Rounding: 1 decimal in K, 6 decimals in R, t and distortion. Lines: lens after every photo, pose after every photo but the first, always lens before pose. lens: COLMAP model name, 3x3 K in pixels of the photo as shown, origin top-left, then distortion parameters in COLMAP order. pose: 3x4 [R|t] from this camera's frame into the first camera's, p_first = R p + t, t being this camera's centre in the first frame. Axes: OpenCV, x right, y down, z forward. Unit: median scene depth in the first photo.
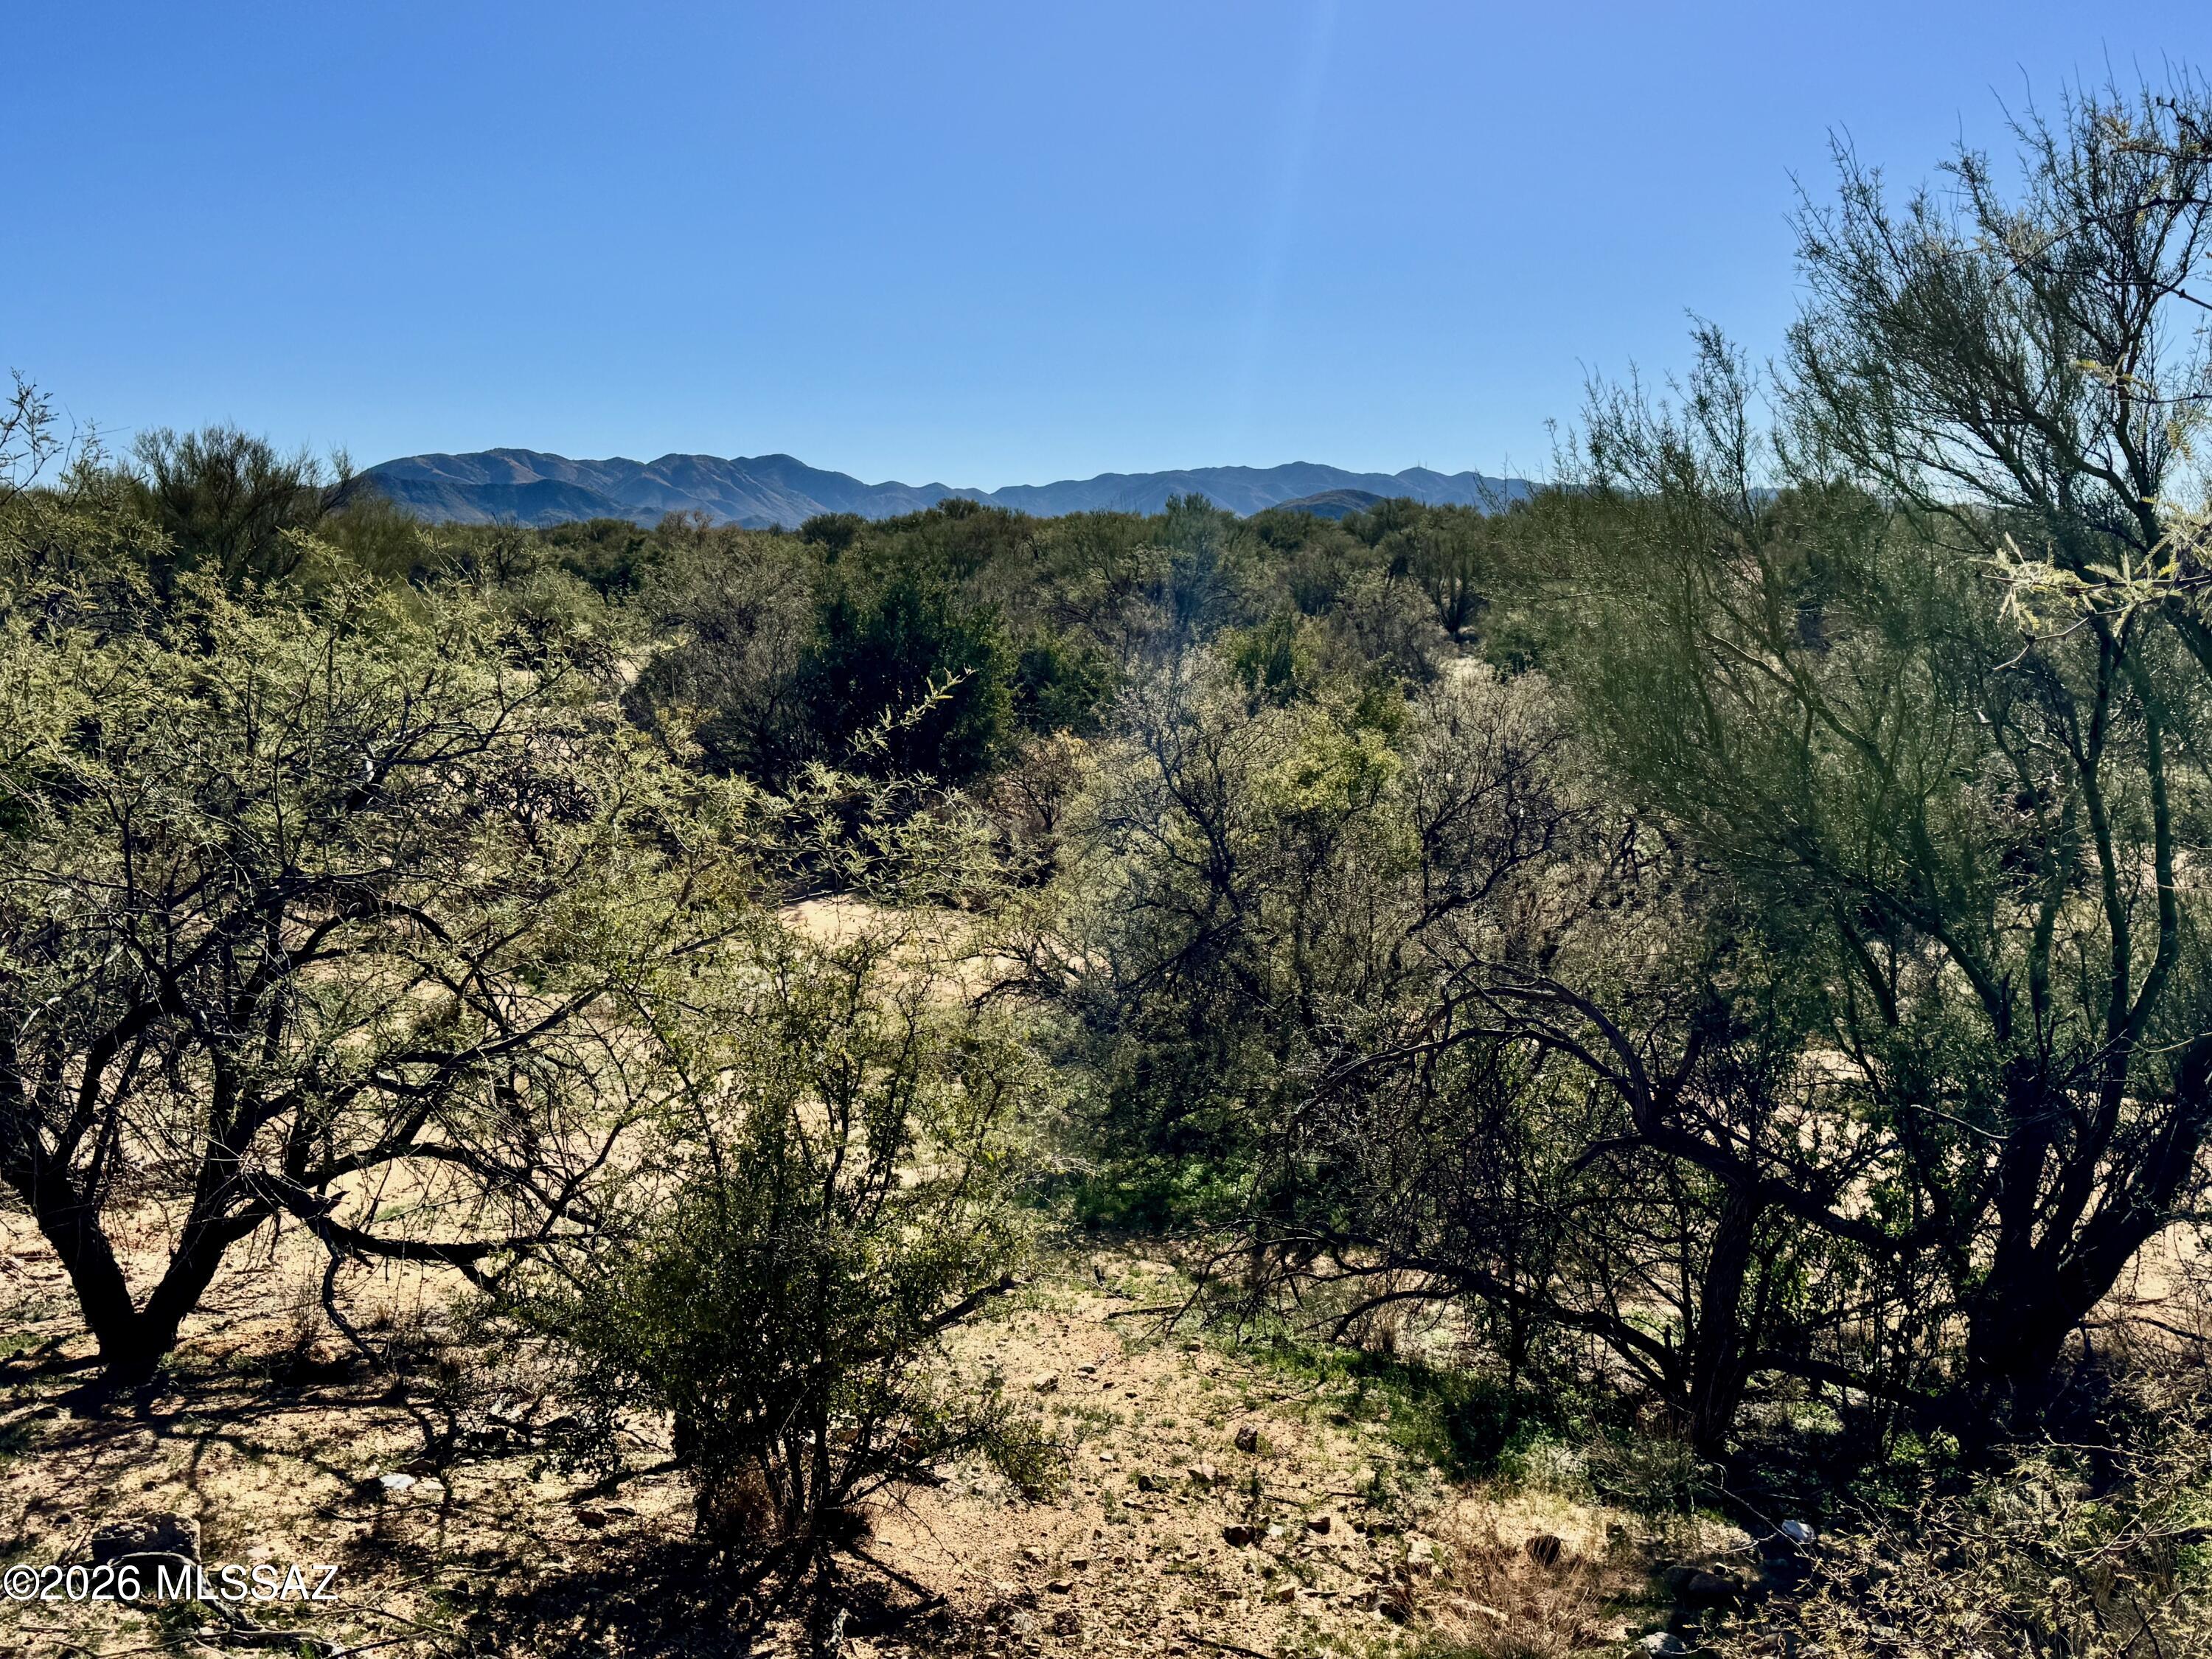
lens RADIAL K [[2146.6, 0, 1106.0], [0, 2146.6, 829.5], [0, 0, 1]] dist [0.213425, -0.469219]
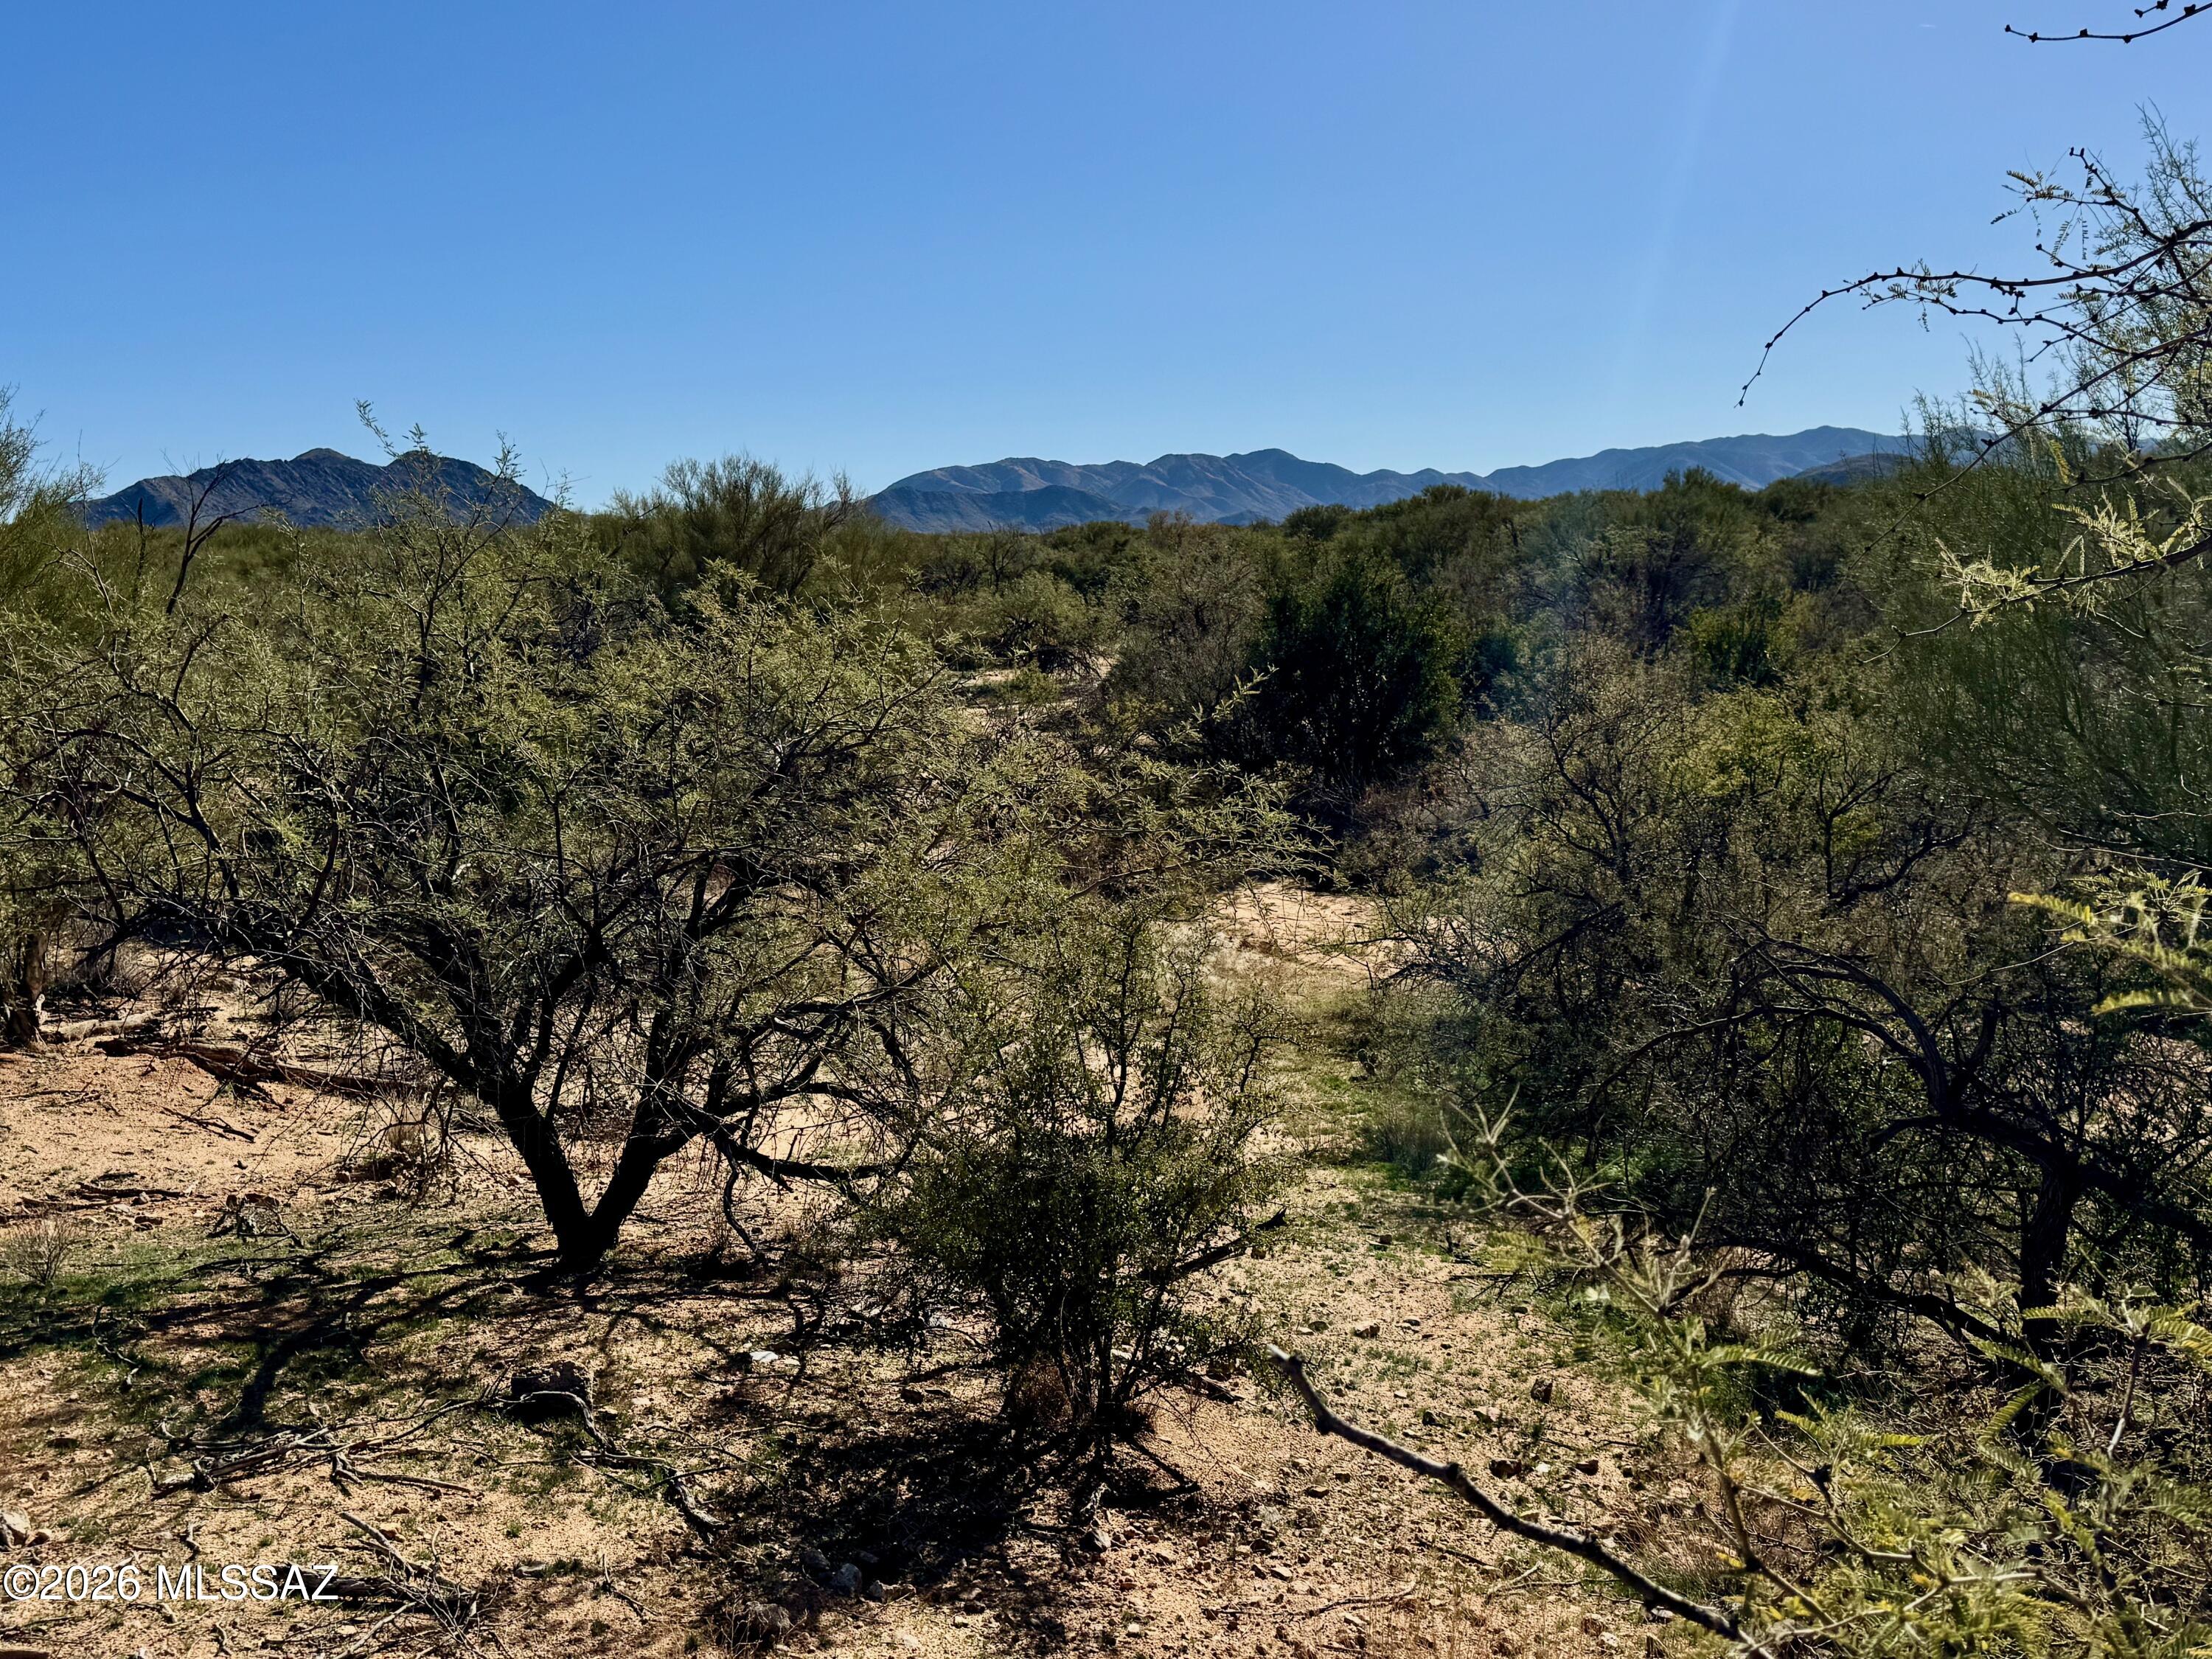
lens RADIAL K [[2239.5, 0, 1106.0], [0, 2239.5, 829.5], [0, 0, 1]] dist [0.280413, -0.815826]
pose [[0.966539, 0.000615, -0.256519, 0.155978], [0.000016, 0.999997, 0.002459, 0.006295], [0.256520, -0.002381, 0.966536, -0.132185]]
